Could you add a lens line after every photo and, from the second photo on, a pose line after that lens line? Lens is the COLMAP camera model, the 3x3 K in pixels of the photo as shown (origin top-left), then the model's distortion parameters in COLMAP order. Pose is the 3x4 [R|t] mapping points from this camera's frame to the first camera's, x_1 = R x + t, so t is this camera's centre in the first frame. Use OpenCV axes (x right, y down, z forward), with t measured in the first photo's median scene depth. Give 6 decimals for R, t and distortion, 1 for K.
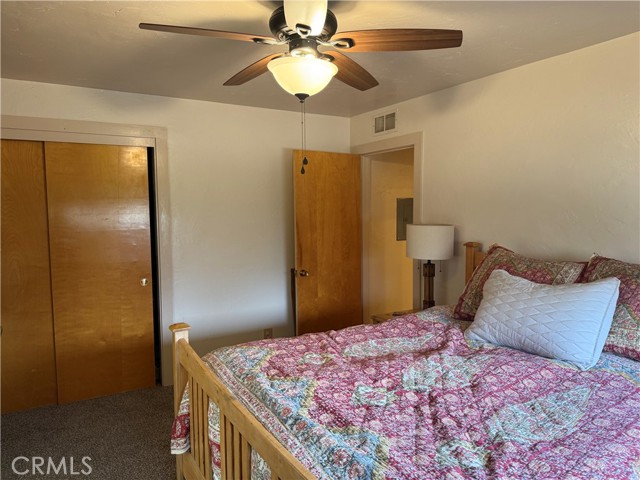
lens RADIAL K [[444.9, 0, 313.8], [0, 444.9, 246.3], [0, 0, 1]] dist [0.078321, -0.102897]
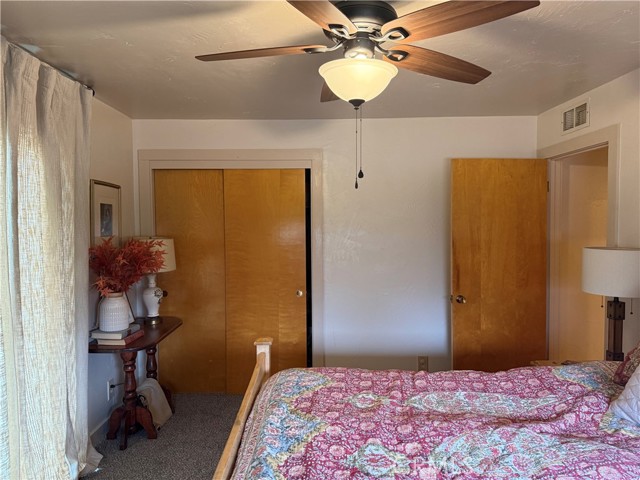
lens RADIAL K [[444.9, 0, 297.5], [0, 444.9, 249.2], [0, 0, 1]] dist [0.078321, -0.102897]
pose [[0.860001, 0.030551, -0.509377, 0.169344], [-0.044557, 0.998889, -0.015317, -0.011384], [0.508343, 0.035869, 0.860407, 0.088886]]
